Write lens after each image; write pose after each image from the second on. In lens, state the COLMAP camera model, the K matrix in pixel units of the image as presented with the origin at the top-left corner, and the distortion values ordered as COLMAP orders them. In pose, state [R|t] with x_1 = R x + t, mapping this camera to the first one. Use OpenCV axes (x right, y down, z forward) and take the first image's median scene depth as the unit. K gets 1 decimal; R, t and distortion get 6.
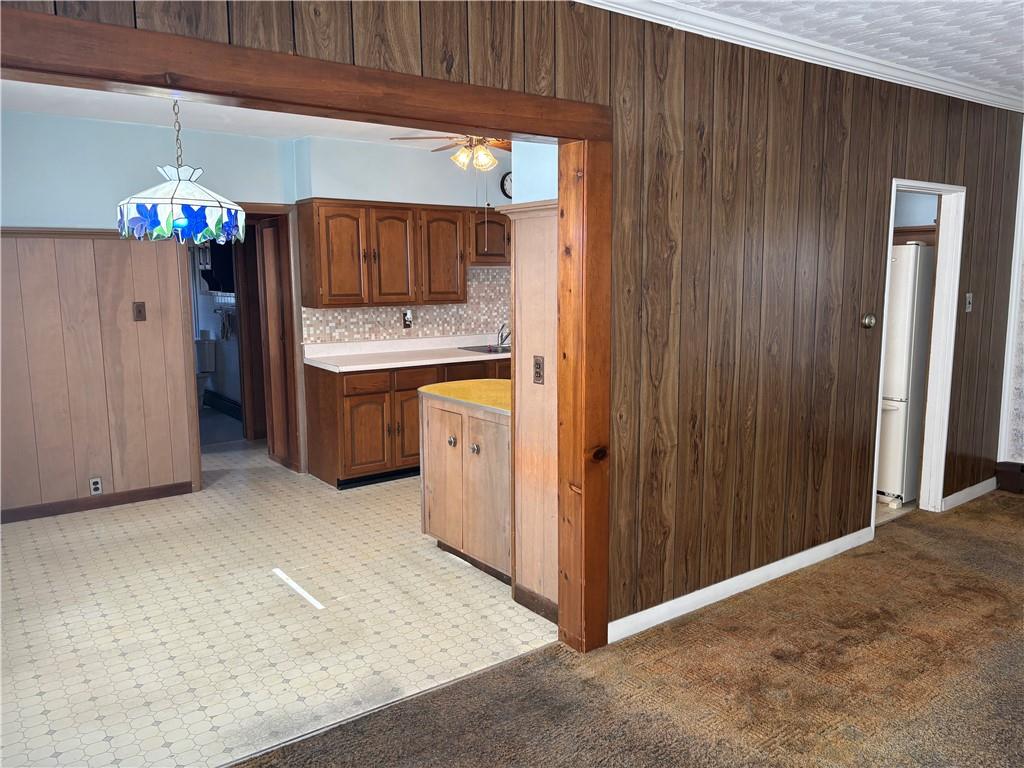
lens RADIAL K [[776.8, 0, 511.9], [0, 776.8, 376.1], [0, 0, 1]] dist [0.047263, -0.046158]
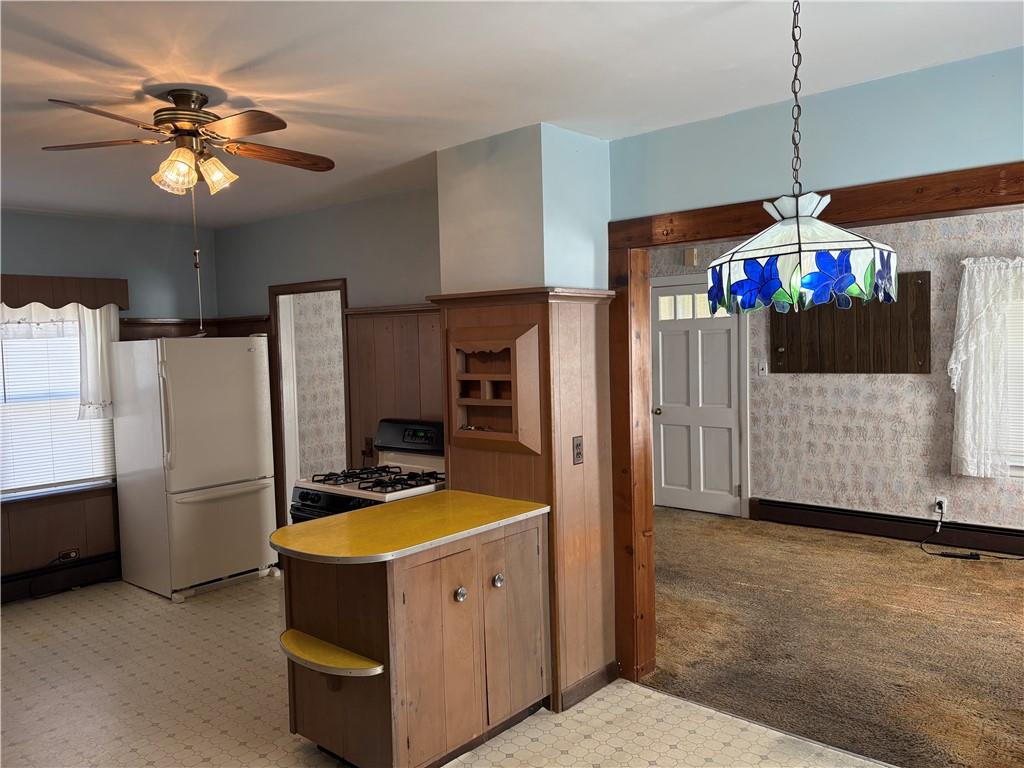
lens RADIAL K [[775.9, 0, 513.6], [0, 775.9, 388.1], [0, 0, 1]] dist [0.070769, -0.086192]
pose [[-0.210335, -0.045920, 0.976550, -0.934988], [0.156312, 0.984466, 0.079959, -0.182861], [-0.965052, 0.169464, -0.199890, 1.266171]]
